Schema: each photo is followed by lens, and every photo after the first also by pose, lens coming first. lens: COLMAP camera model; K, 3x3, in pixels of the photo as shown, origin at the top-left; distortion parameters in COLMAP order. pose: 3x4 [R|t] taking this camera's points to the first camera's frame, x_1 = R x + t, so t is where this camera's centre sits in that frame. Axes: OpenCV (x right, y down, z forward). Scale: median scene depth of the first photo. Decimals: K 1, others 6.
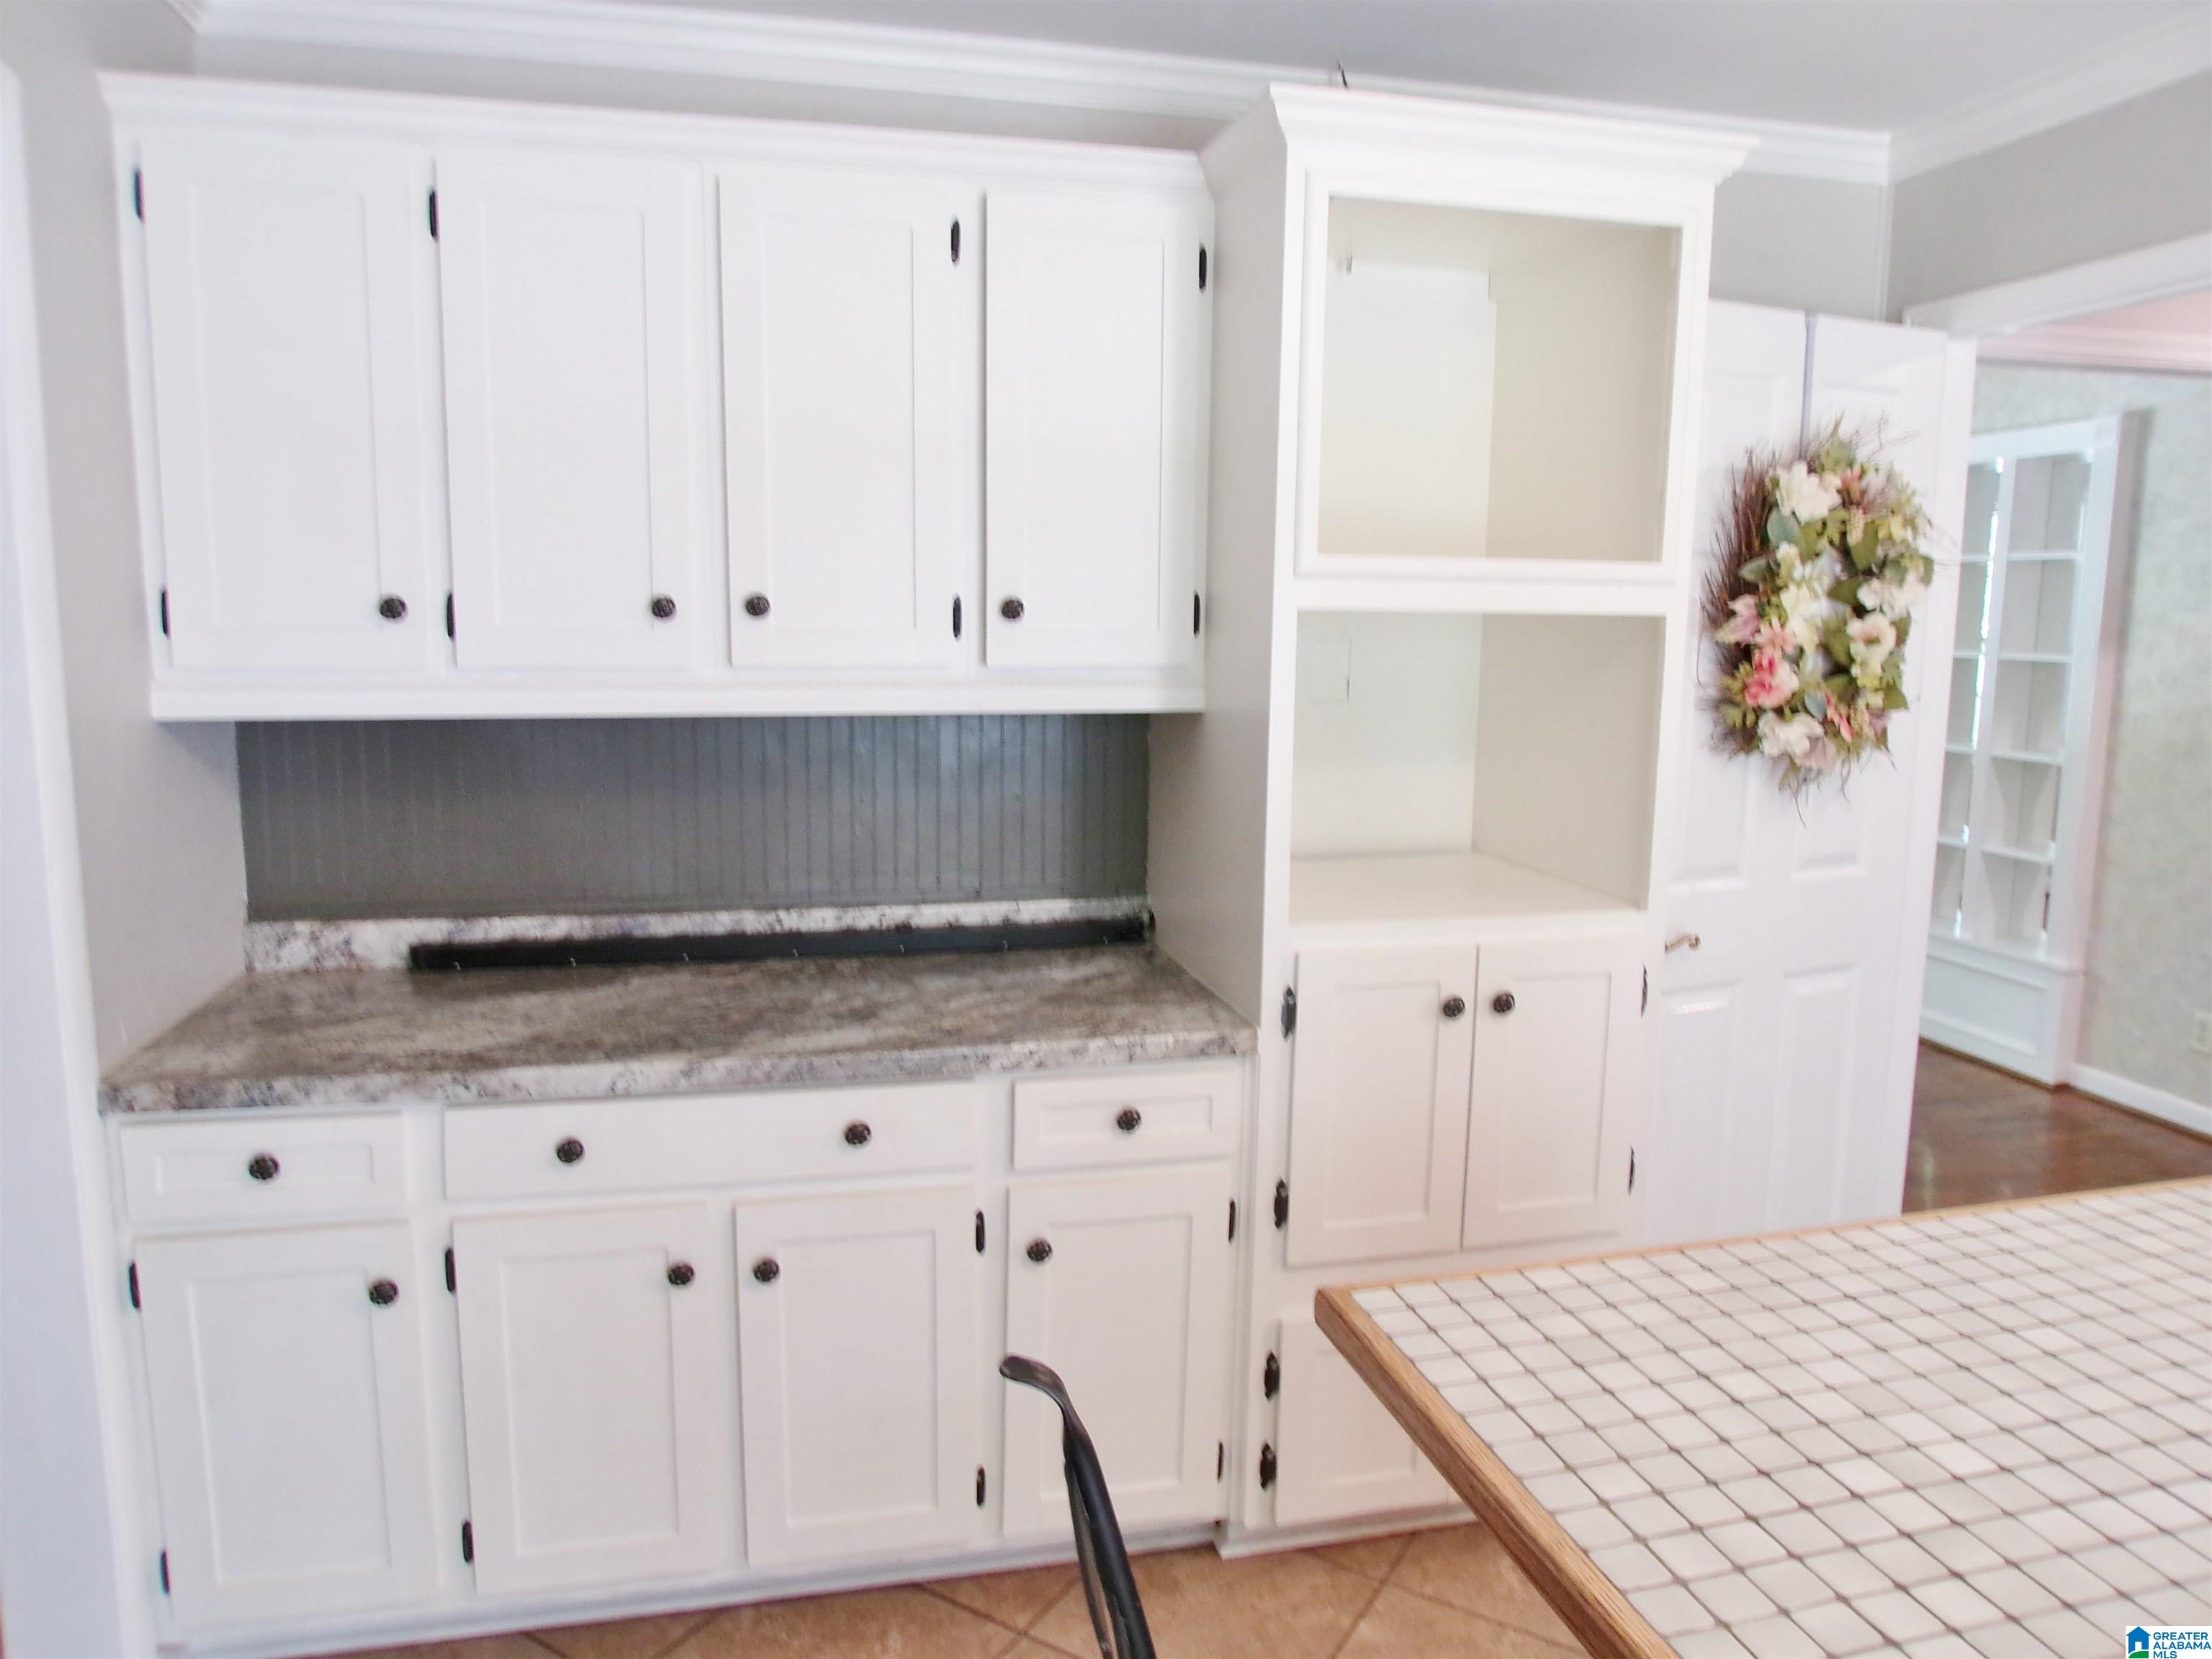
lens RADIAL K [[1491.5, 0, 1093.6], [0, 1491.5, 839.9], [0, 0, 1]] dist [-0.048959, 0.023651]
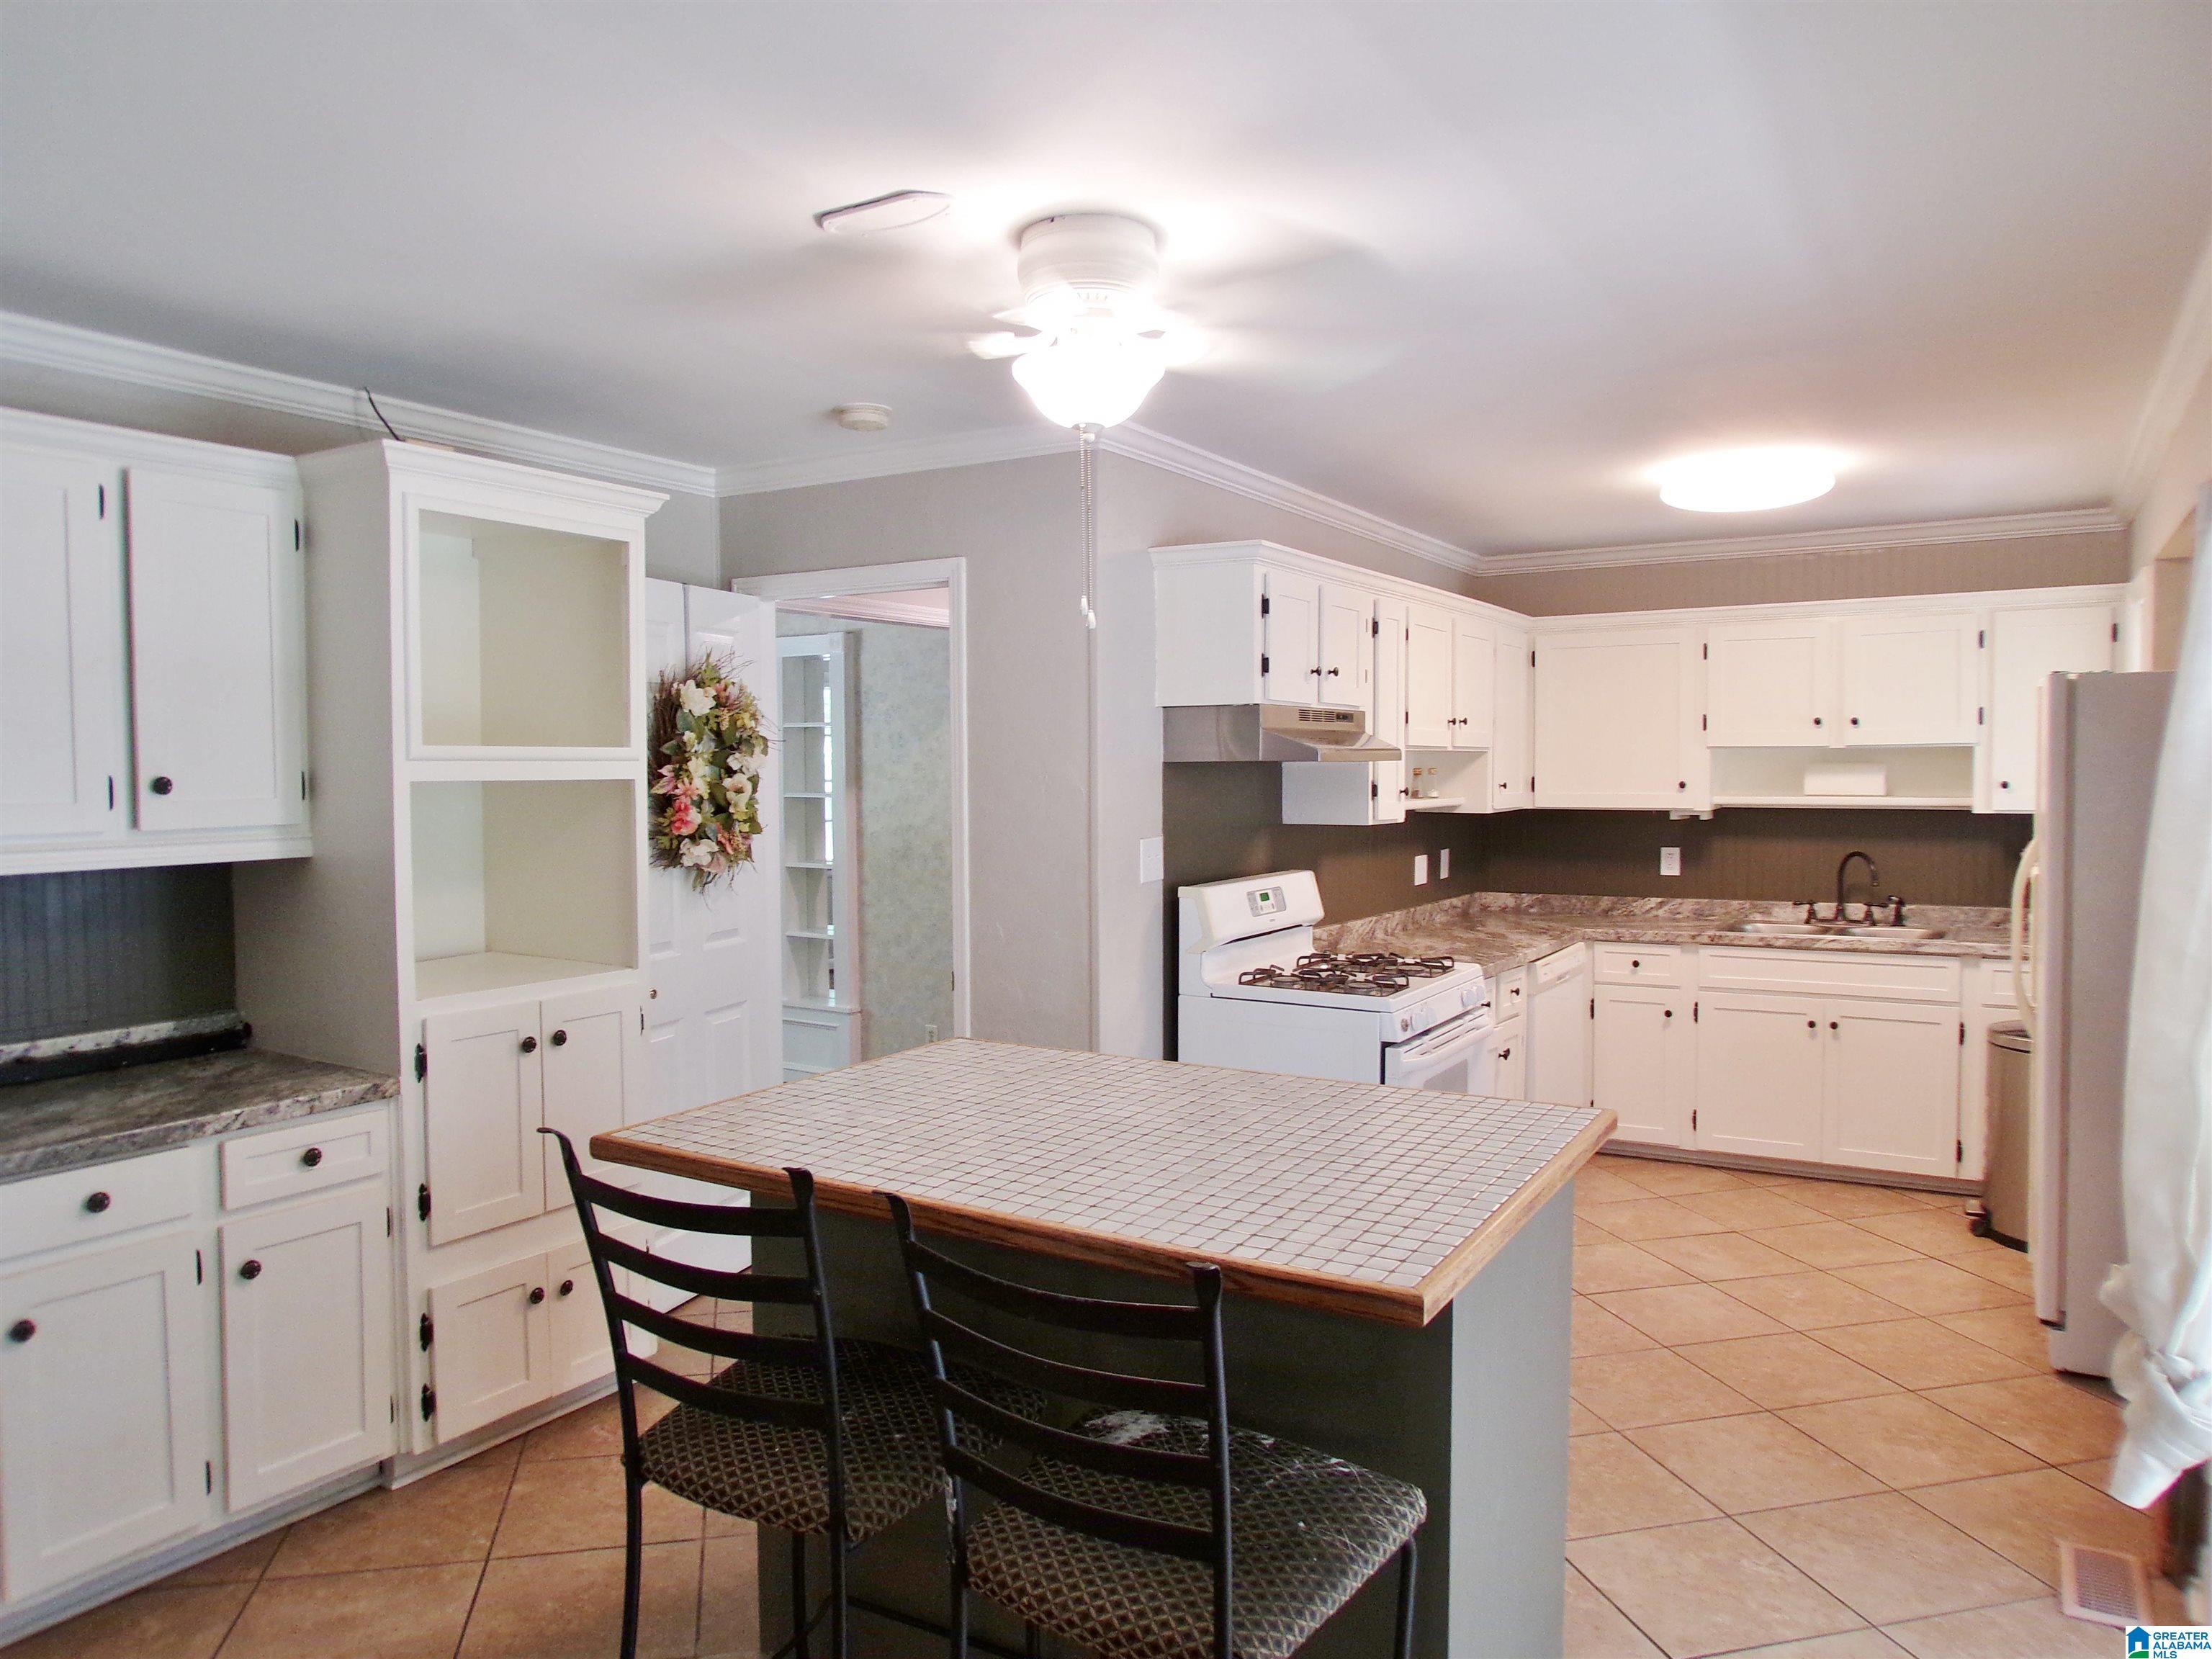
lens RADIAL K [[1491.5, 0, 1096.8], [0, 1491.5, 837.2], [0, 0, 1]] dist [-0.048959, 0.023651]
pose [[0.708707, -0.045008, 0.704066, -0.335617], [0.114475, 0.992074, -0.051810, 0.042297], [-0.696153, 0.117316, 0.708243, -0.402913]]
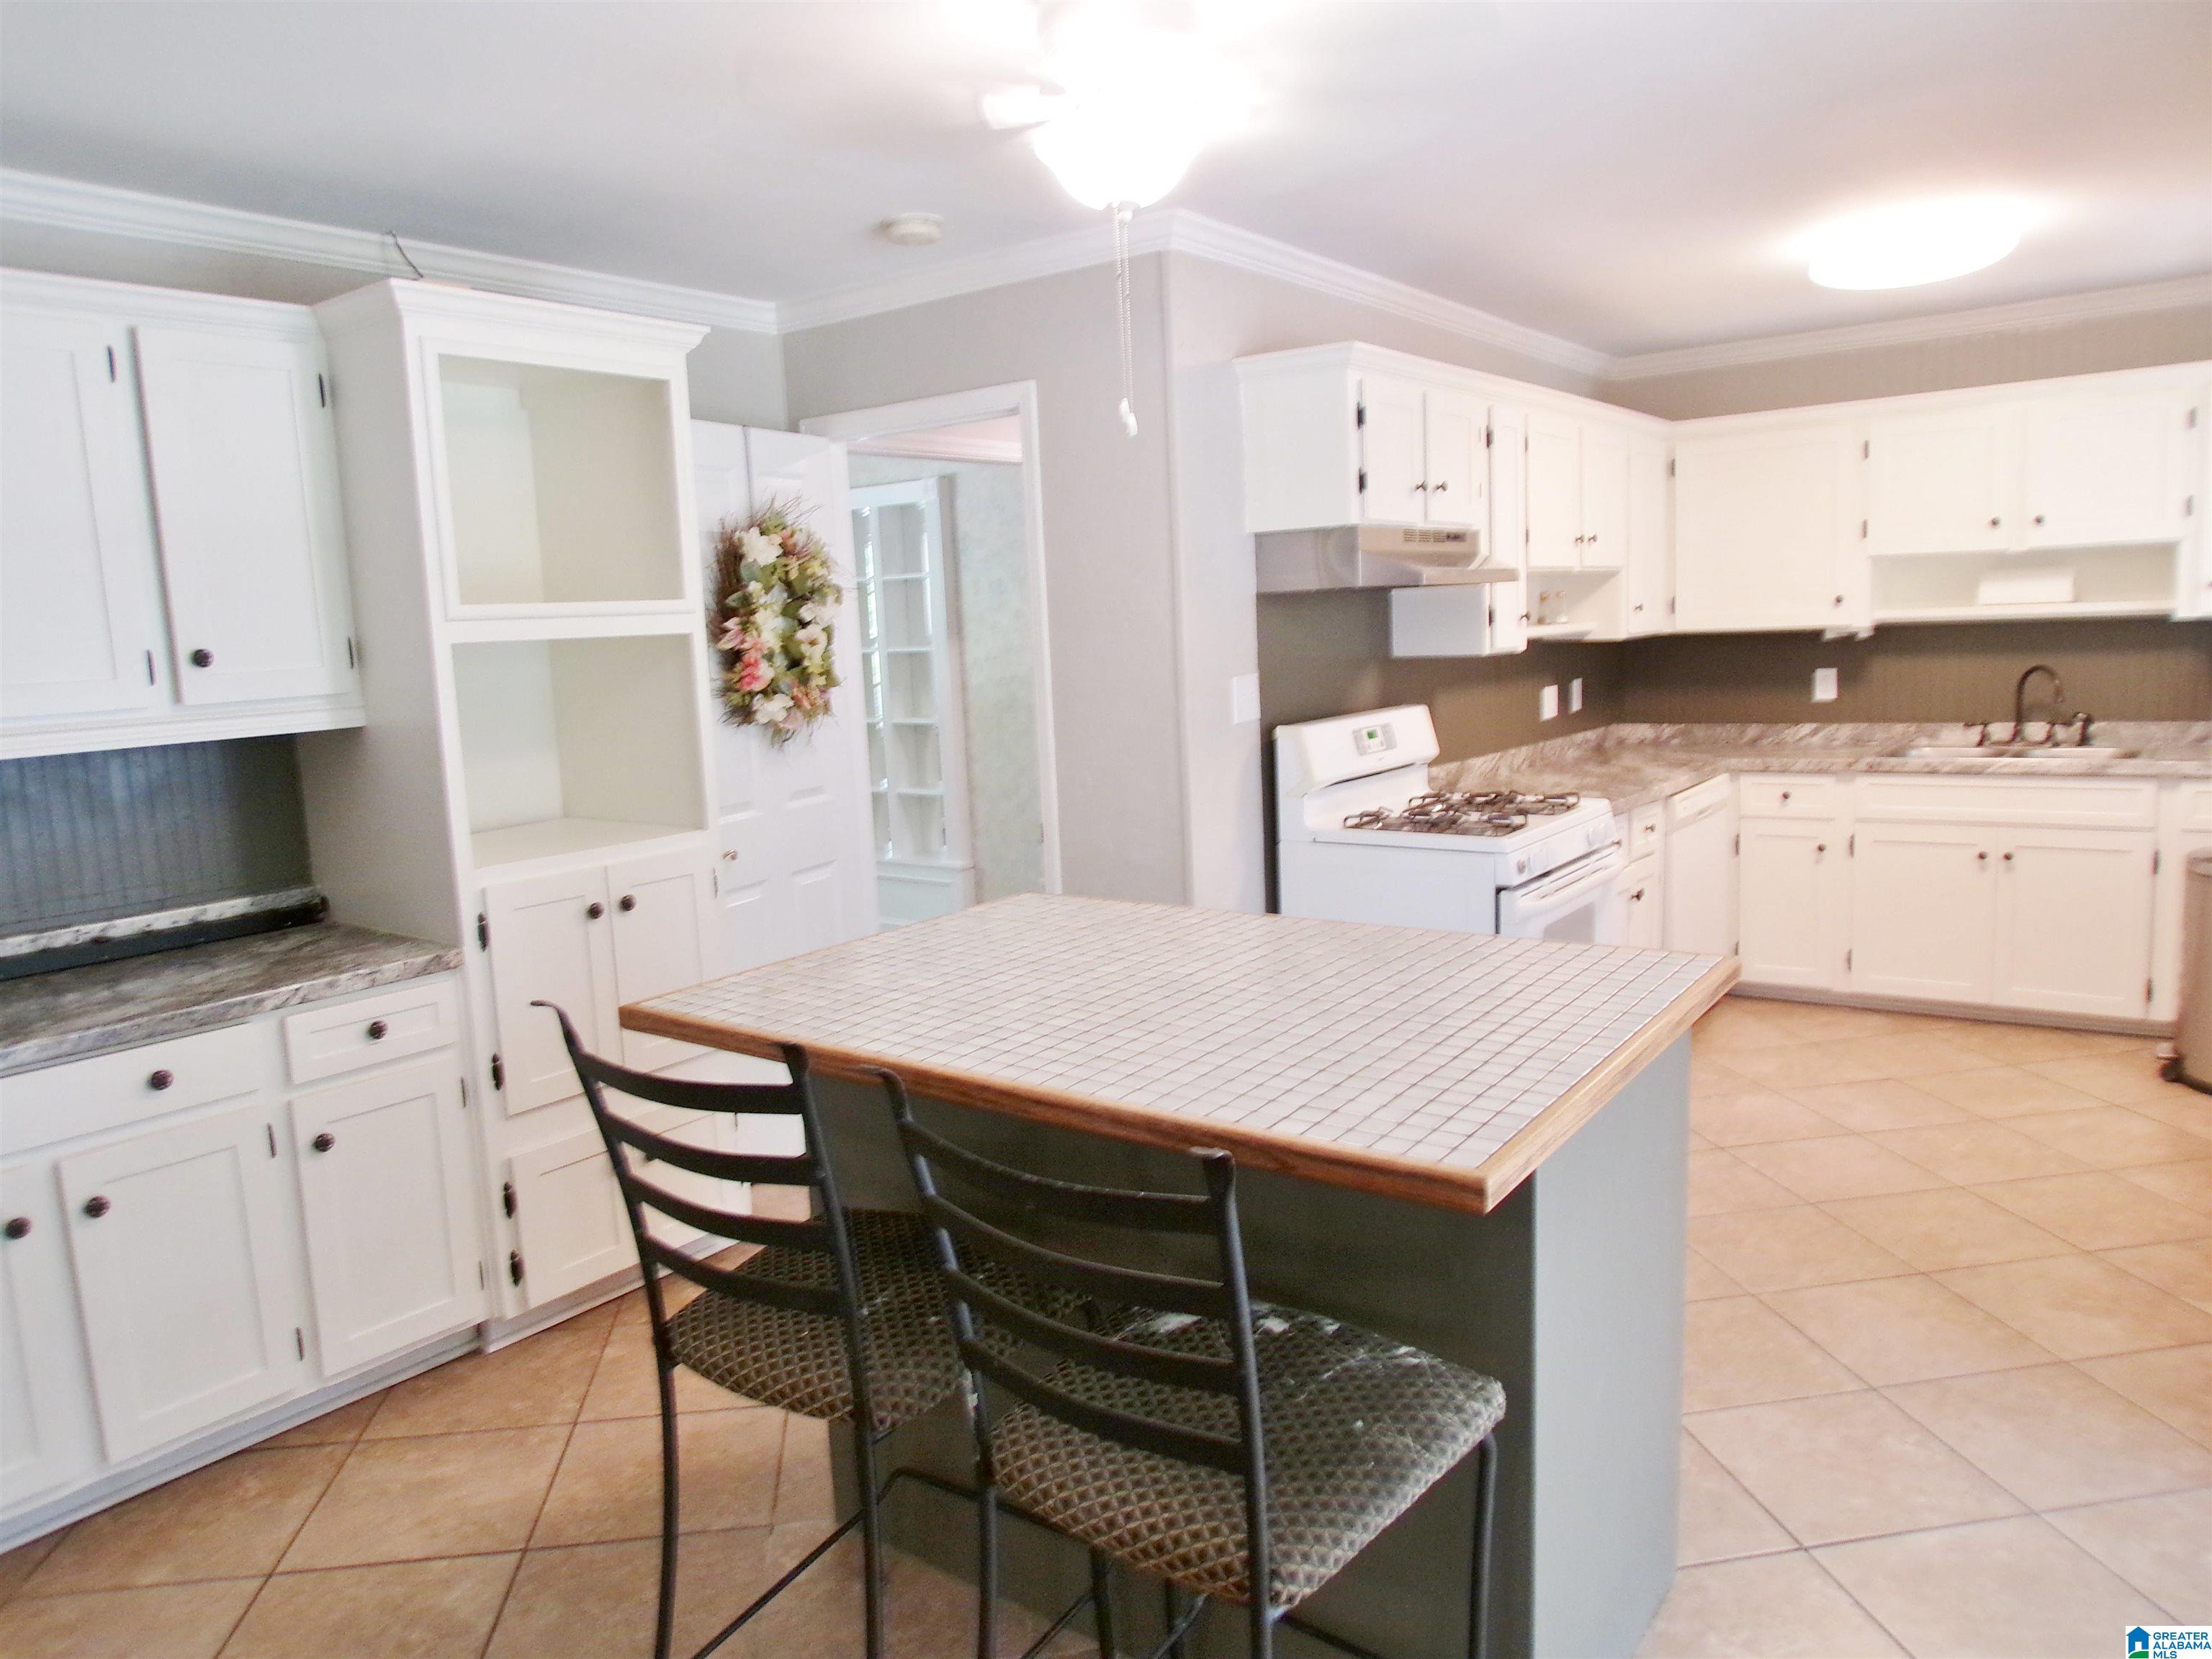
lens RADIAL K [[1491.5, 0, 1094.4], [0, 1491.5, 837.9], [0, 0, 1]] dist [-0.048959, 0.023651]
pose [[0.770384, -0.135079, 0.623107, -0.237288], [0.145842, 0.988723, 0.034024, 0.055508], [-0.620676, 0.064664, 0.781396, -0.375723]]
